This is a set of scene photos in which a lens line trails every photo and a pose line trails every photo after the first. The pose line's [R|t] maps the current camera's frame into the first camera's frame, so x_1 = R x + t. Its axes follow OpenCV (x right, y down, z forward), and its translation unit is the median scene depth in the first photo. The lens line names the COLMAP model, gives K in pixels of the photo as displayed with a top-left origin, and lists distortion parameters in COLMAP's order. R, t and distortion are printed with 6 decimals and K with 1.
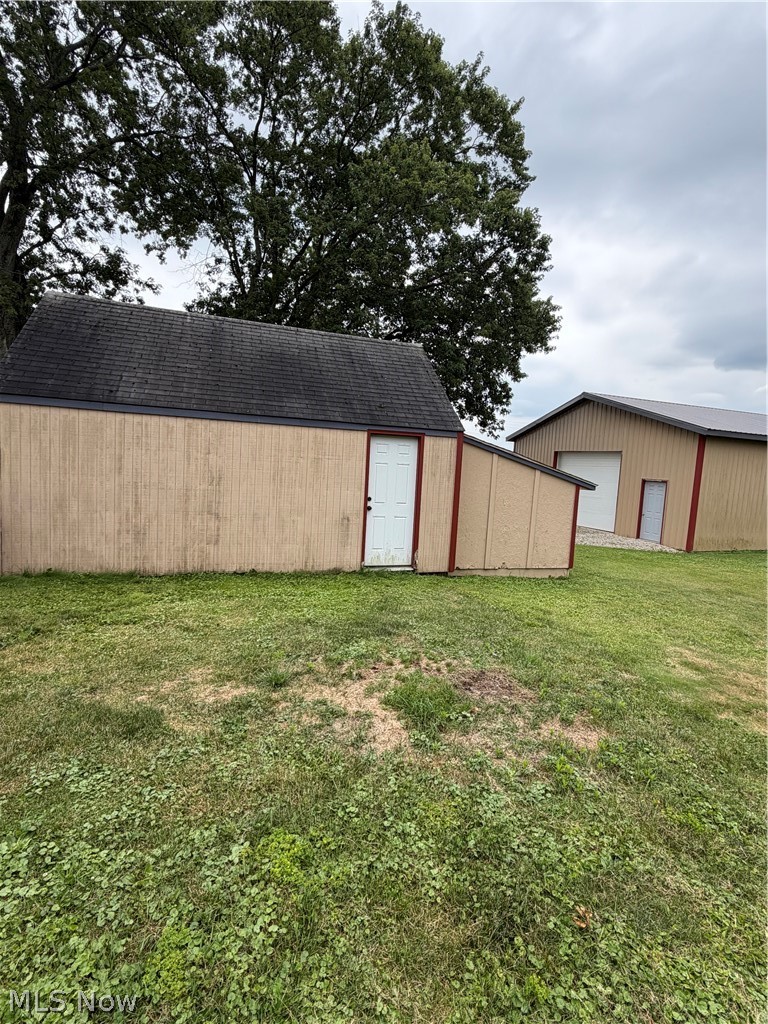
lens RADIAL K [[463.8, 0, 381.8], [0, 463.8, 510.8], [0, 0, 1]] dist [-0.002111, -0.000148]
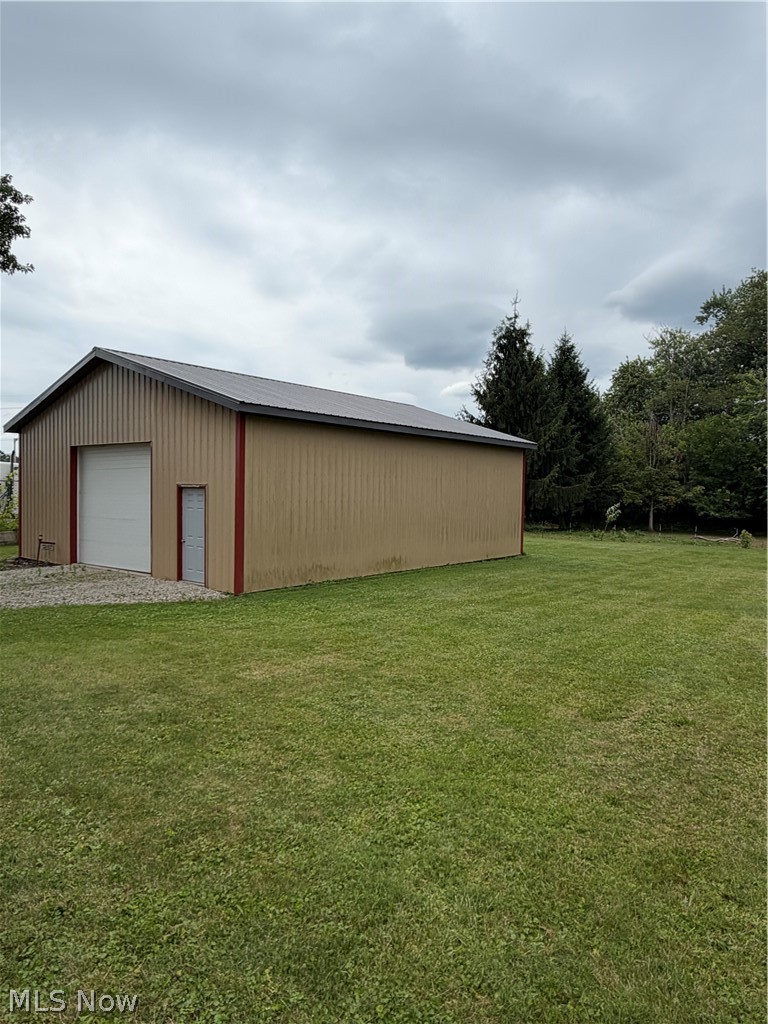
lens RADIAL K [[663.6, 0, 385.8], [0, 663.6, 511.8], [0, 0, 1]] dist [0.000307, -0.000646]
pose [[0.853289, -0.050264, 0.519011, 0.337284], [0.085022, 0.995434, -0.043378, 0.029646], [-0.514461, 0.081141, 0.853666, 0.099865]]
